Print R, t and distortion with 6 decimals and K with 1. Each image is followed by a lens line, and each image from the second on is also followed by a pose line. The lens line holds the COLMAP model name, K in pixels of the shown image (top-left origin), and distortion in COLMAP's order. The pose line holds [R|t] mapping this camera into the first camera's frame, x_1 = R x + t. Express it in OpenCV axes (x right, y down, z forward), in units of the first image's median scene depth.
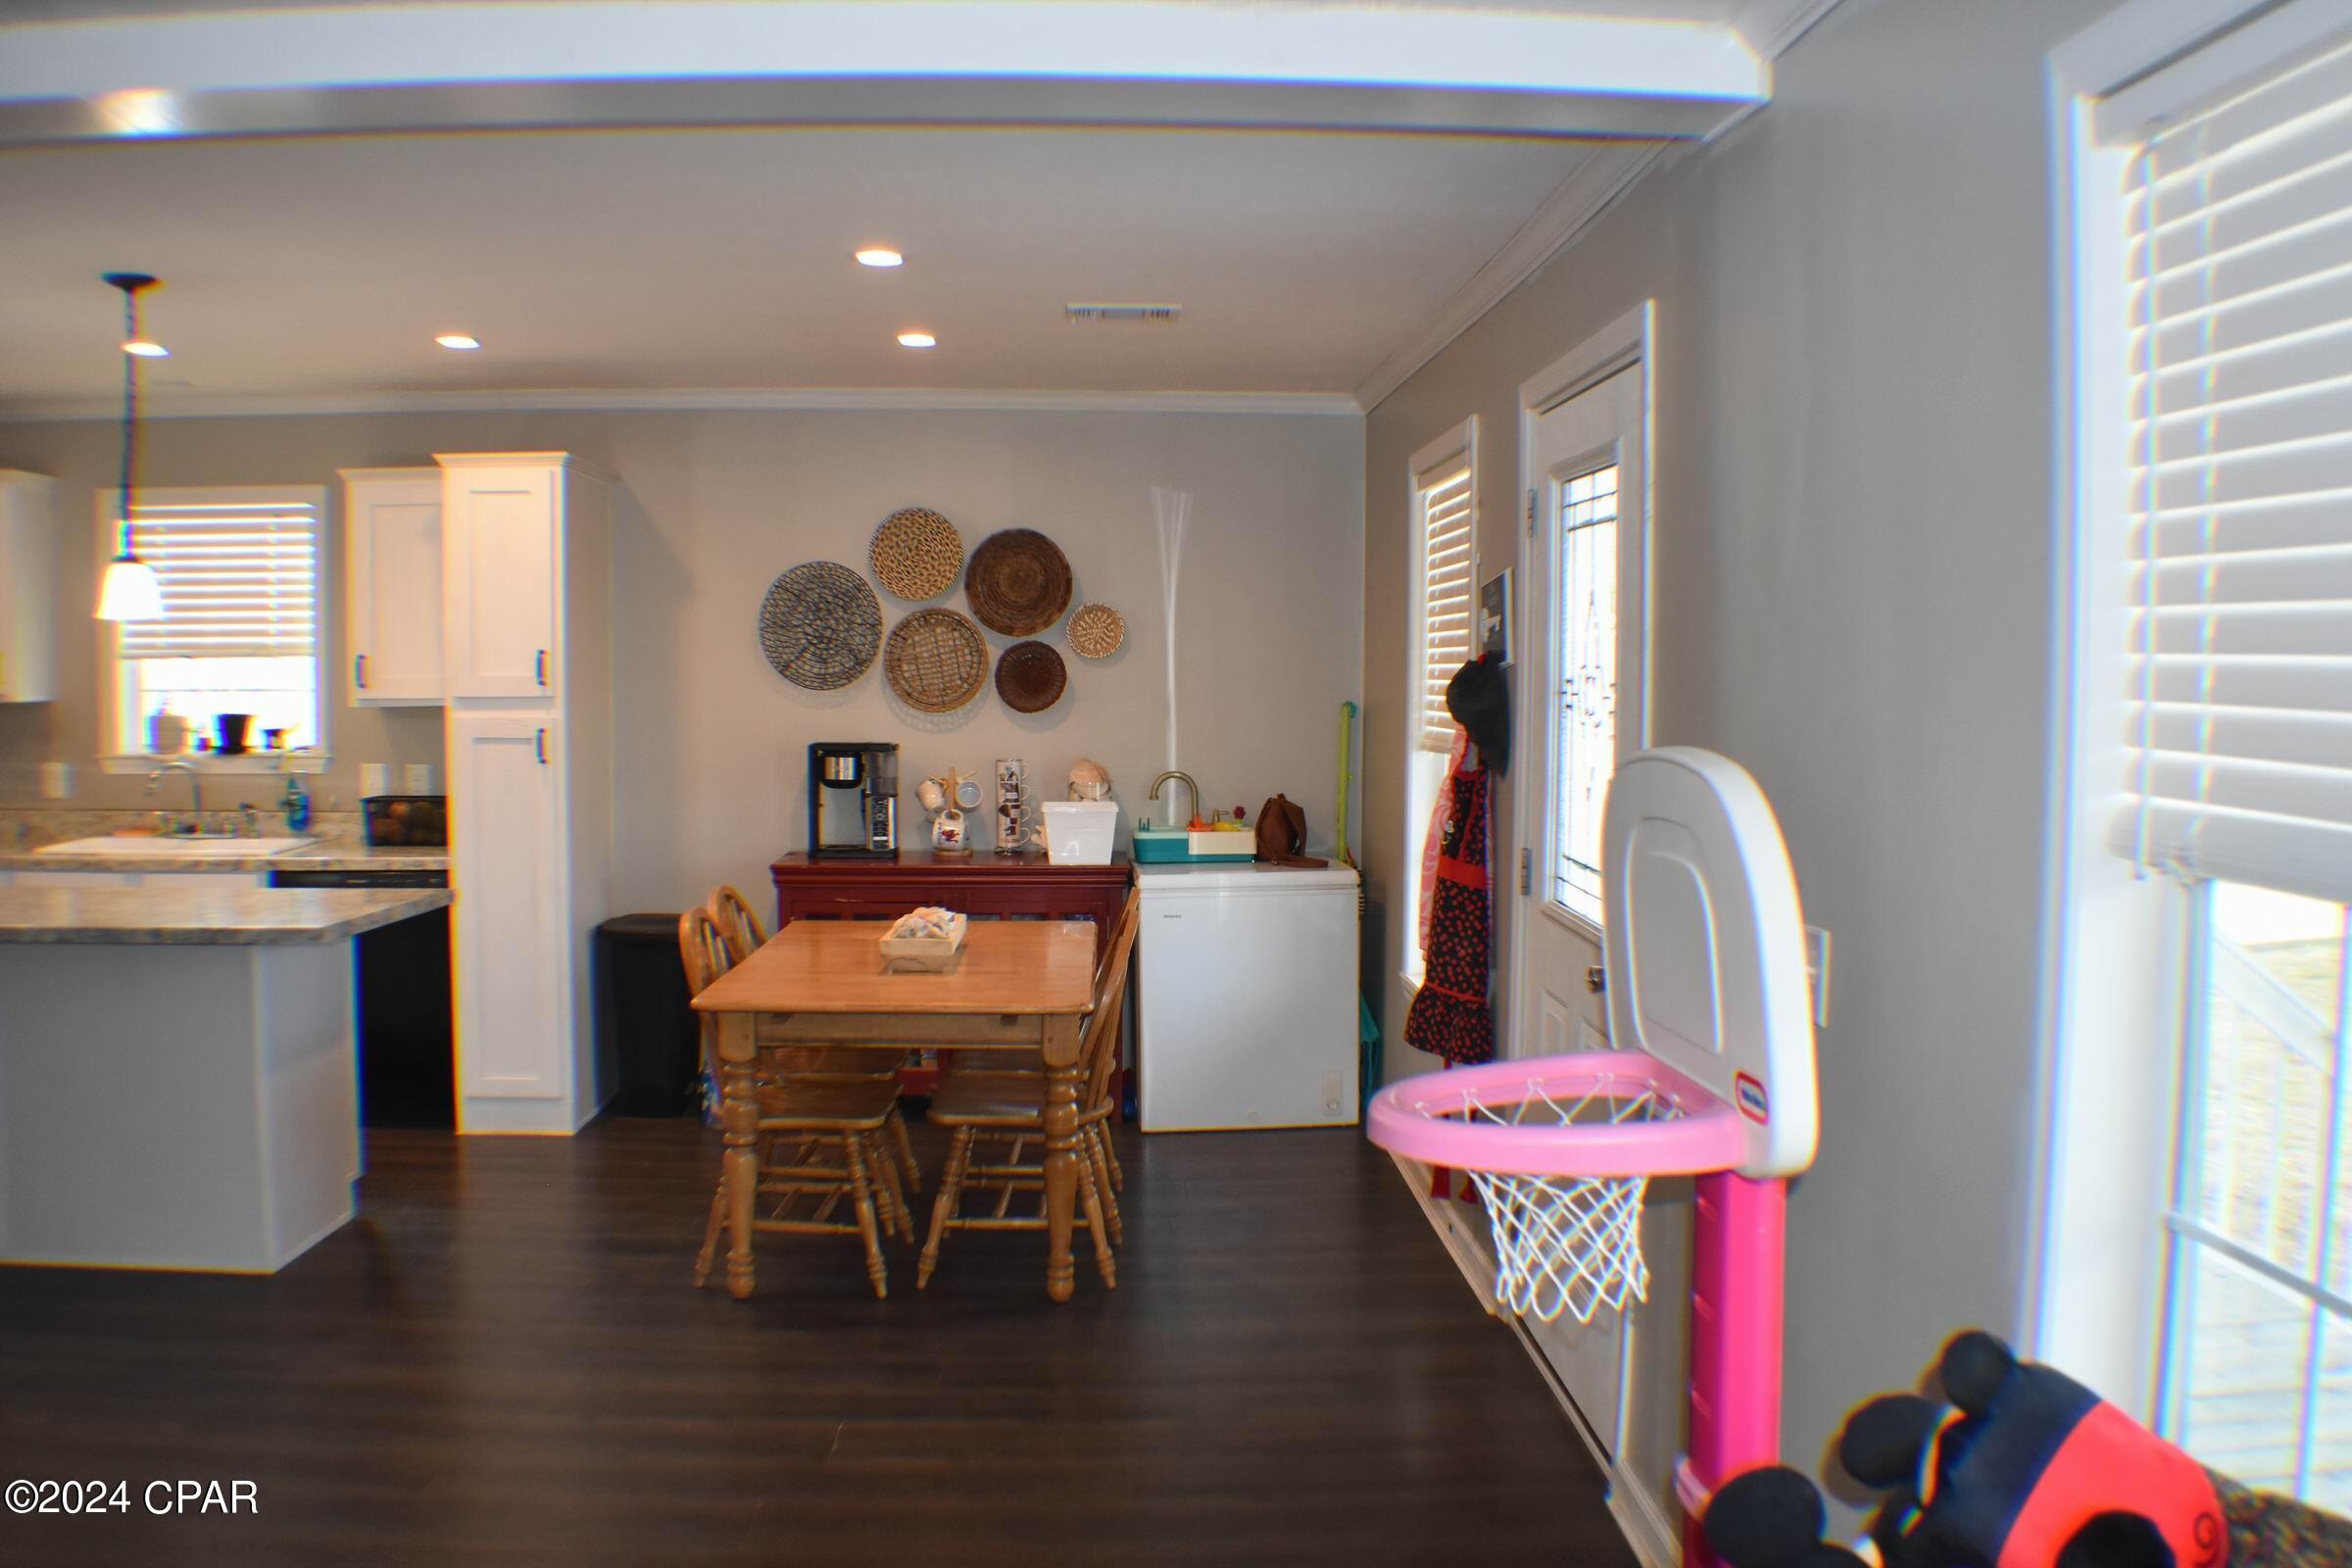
lens RADIAL K [[2050.2, 0, 1176.0], [0, 2050.2, 784.0], [0, 0, 1]] dist [-0.182275, 0.057652]
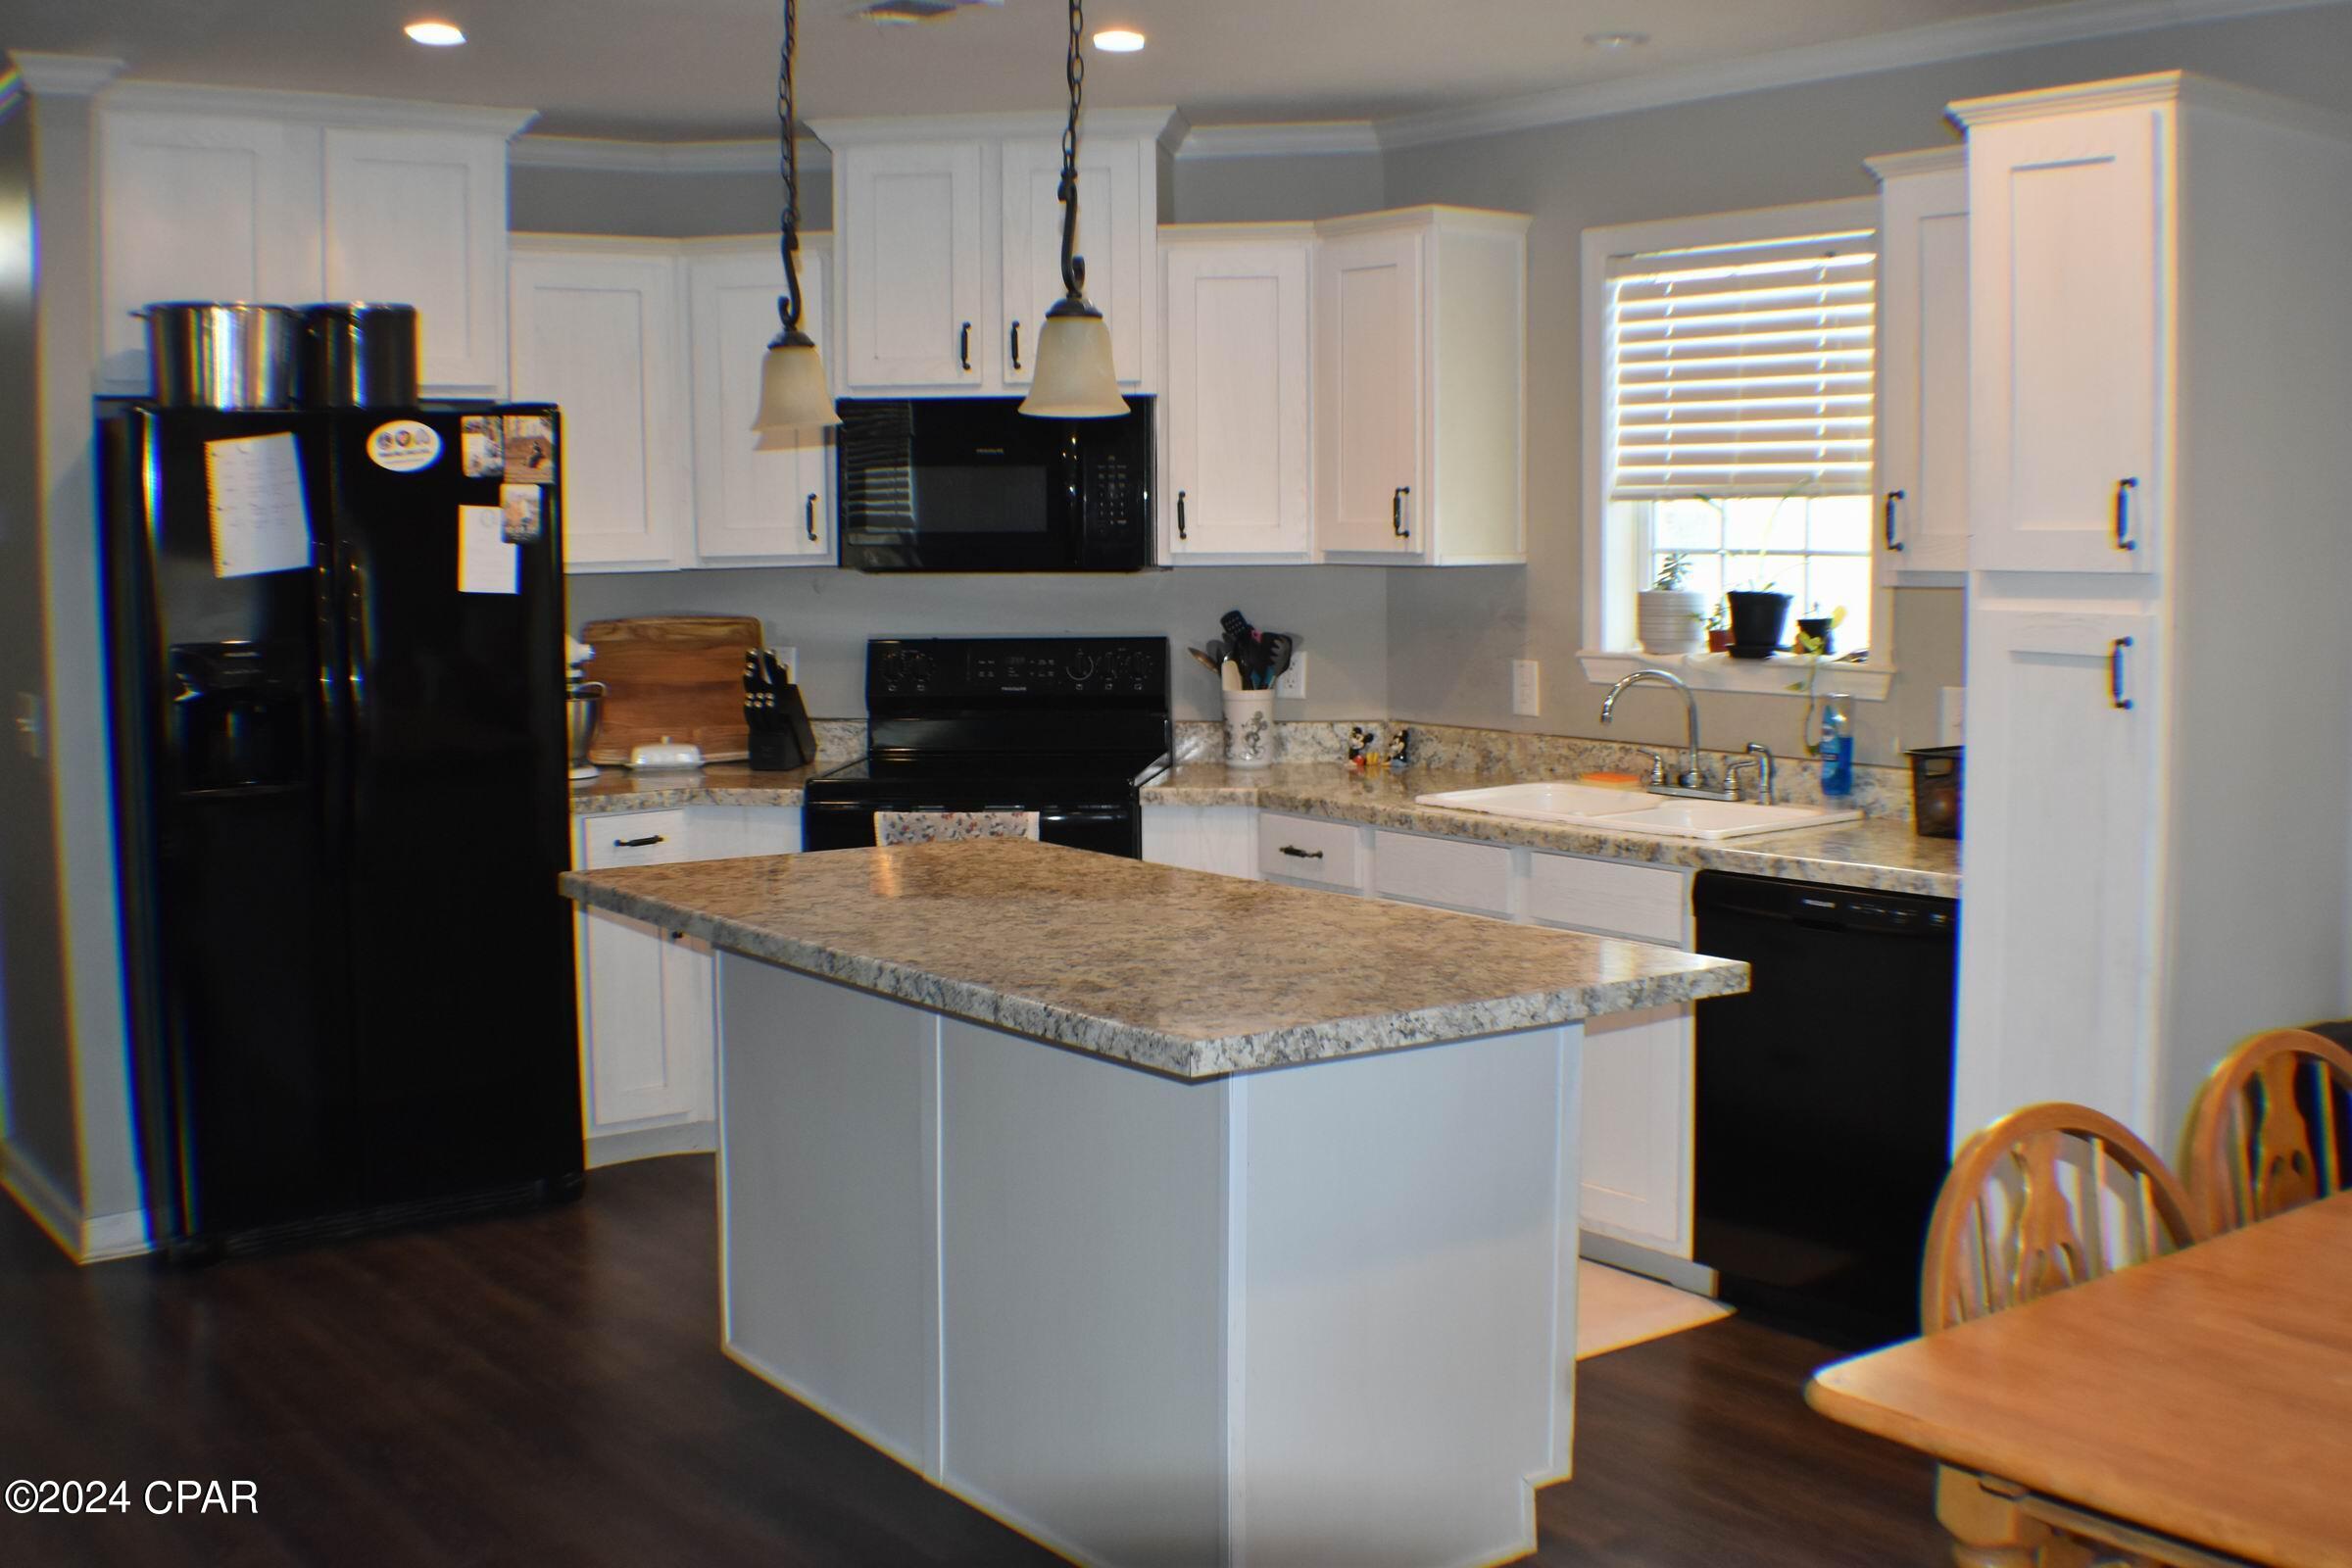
lens RADIAL K [[2570.4, 0, 1176.0], [0, 2570.4, 784.0], [0, 0, 1]] dist [-0.170917, 0.015971]
pose [[0.542373, 0.078191, -0.836491, 0.072425], [-0.039675, 0.996933, 0.067463, -0.022627], [0.839200, -0.003402, 0.543812, 0.440189]]
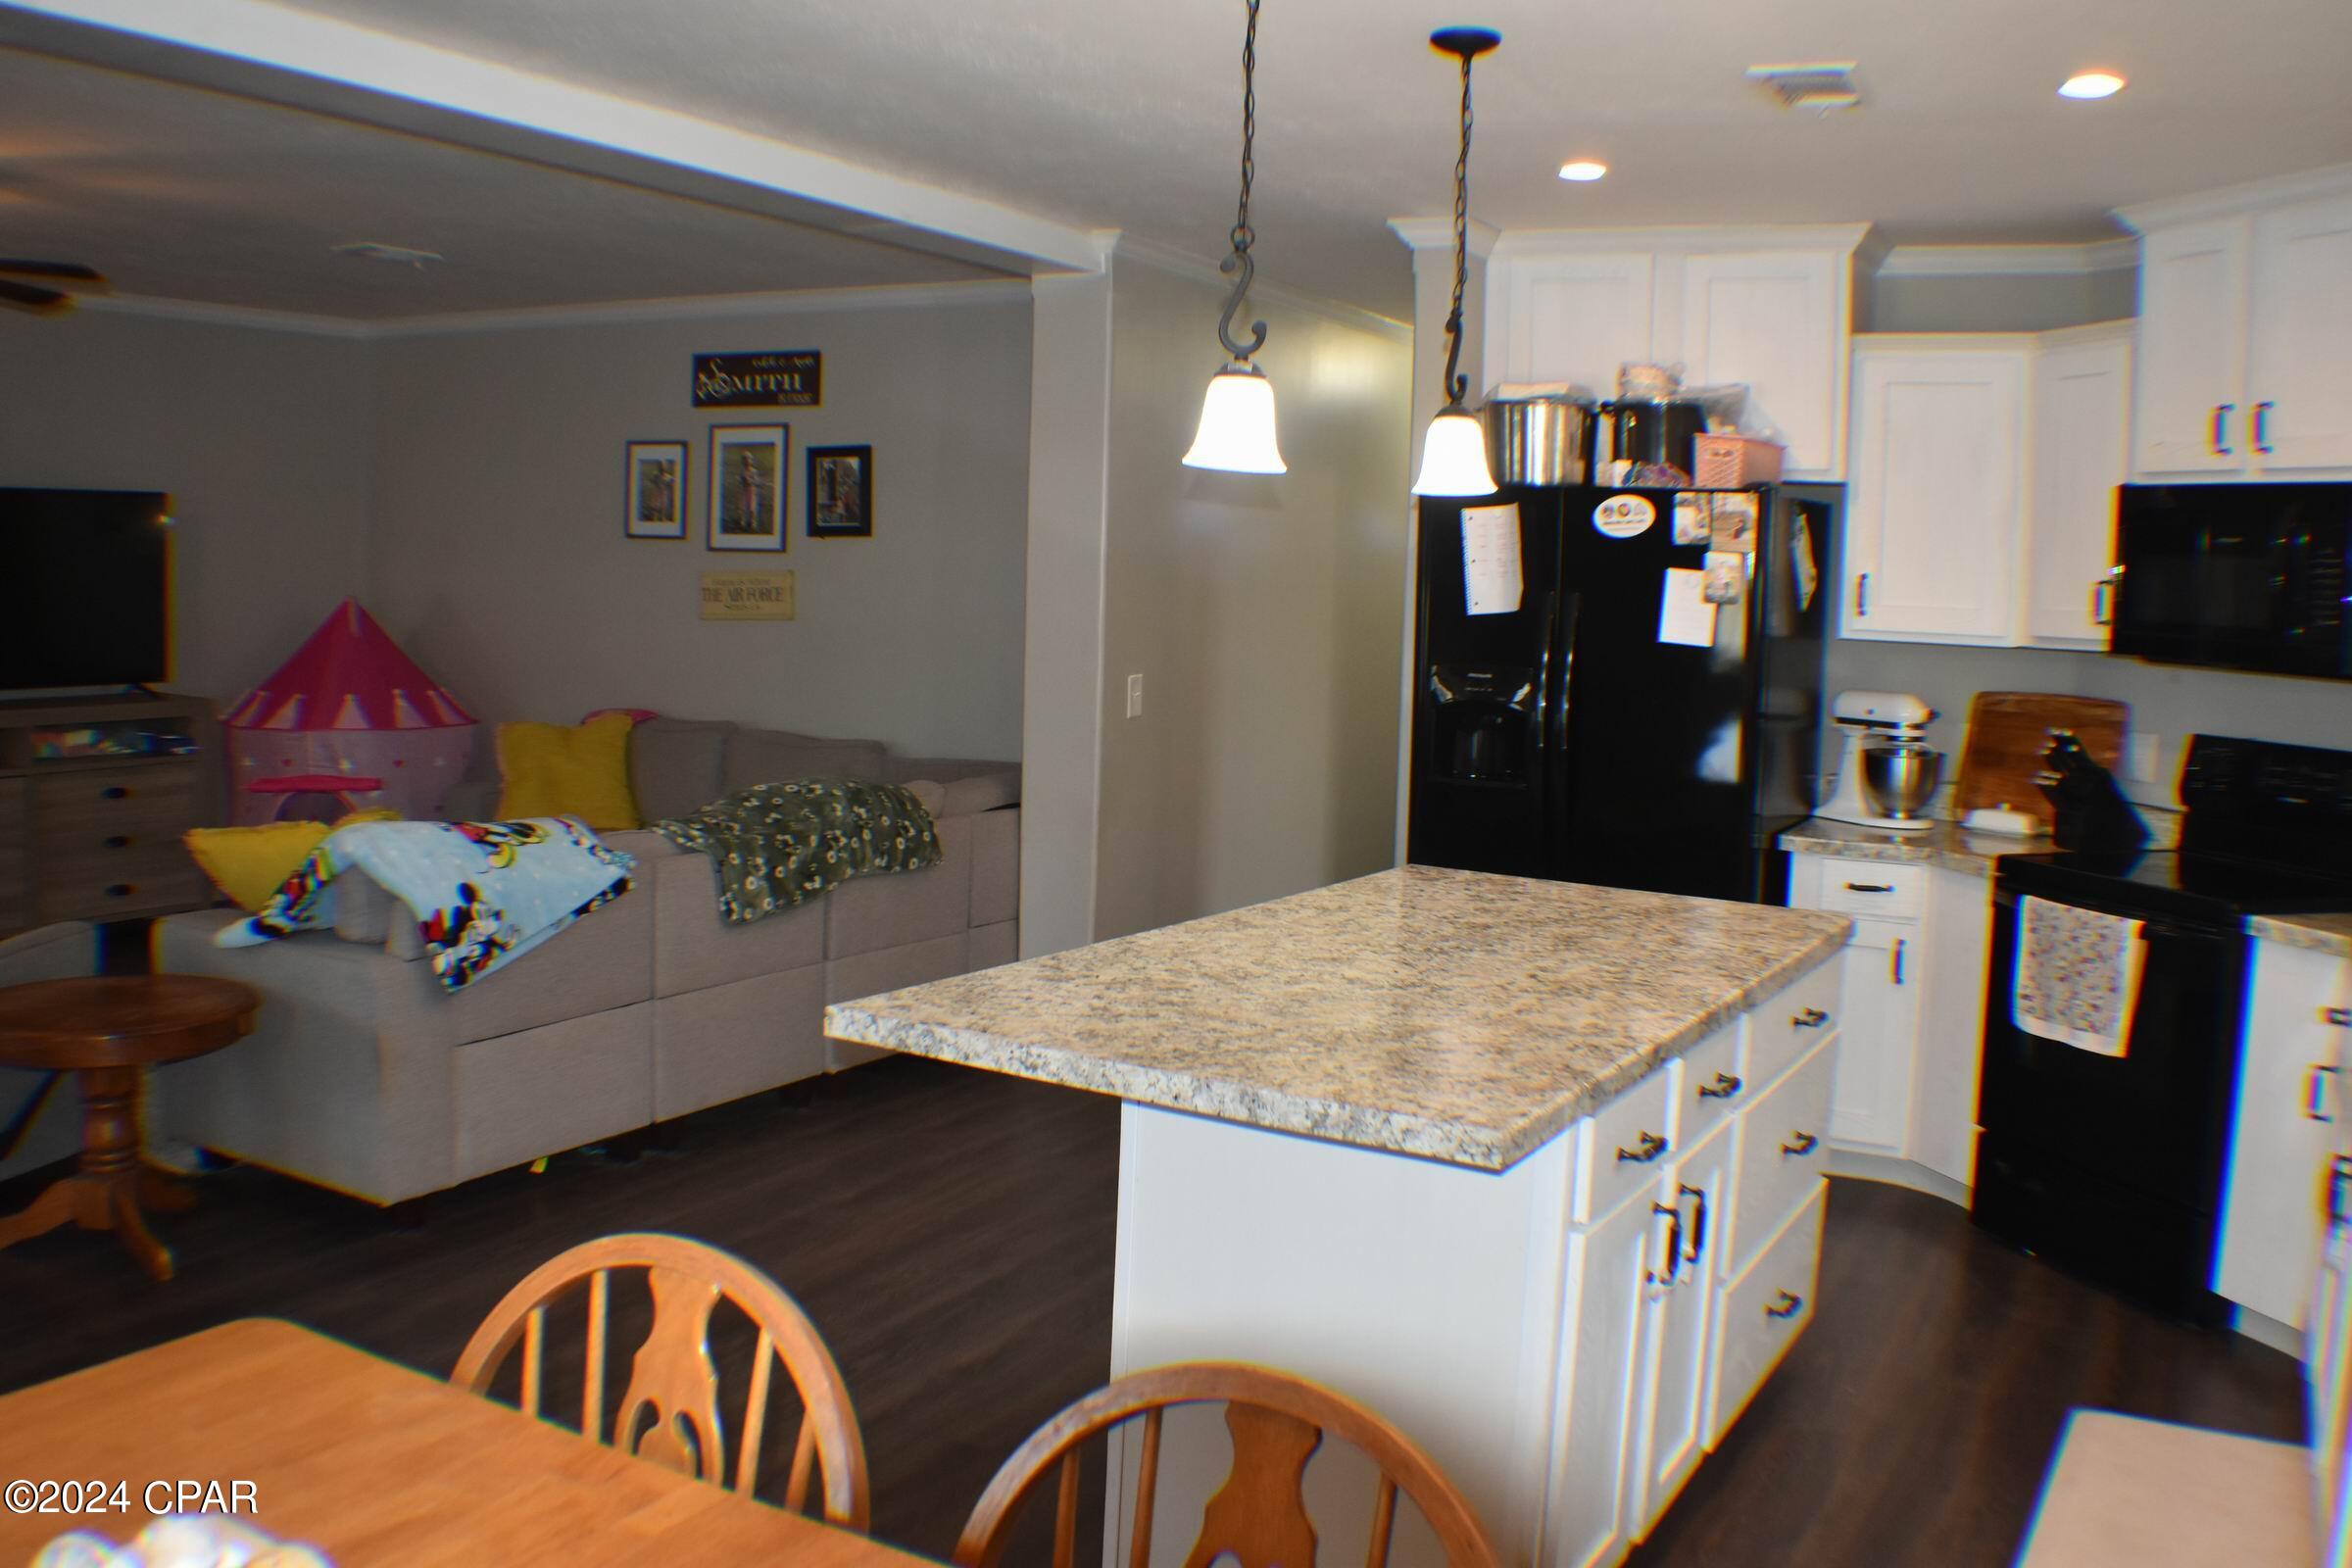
lens RADIAL K [[2050.2, 0, 1176.0], [0, 2050.2, 784.0], [0, 0, 1]] dist [-0.182275, 0.057652]
pose [[-0.544719, 0.062604, -0.836278, 0.009592], [-0.085786, 0.987819, 0.129826, -0.048543], [0.834219, 0.142460, -0.532714, 0.913882]]
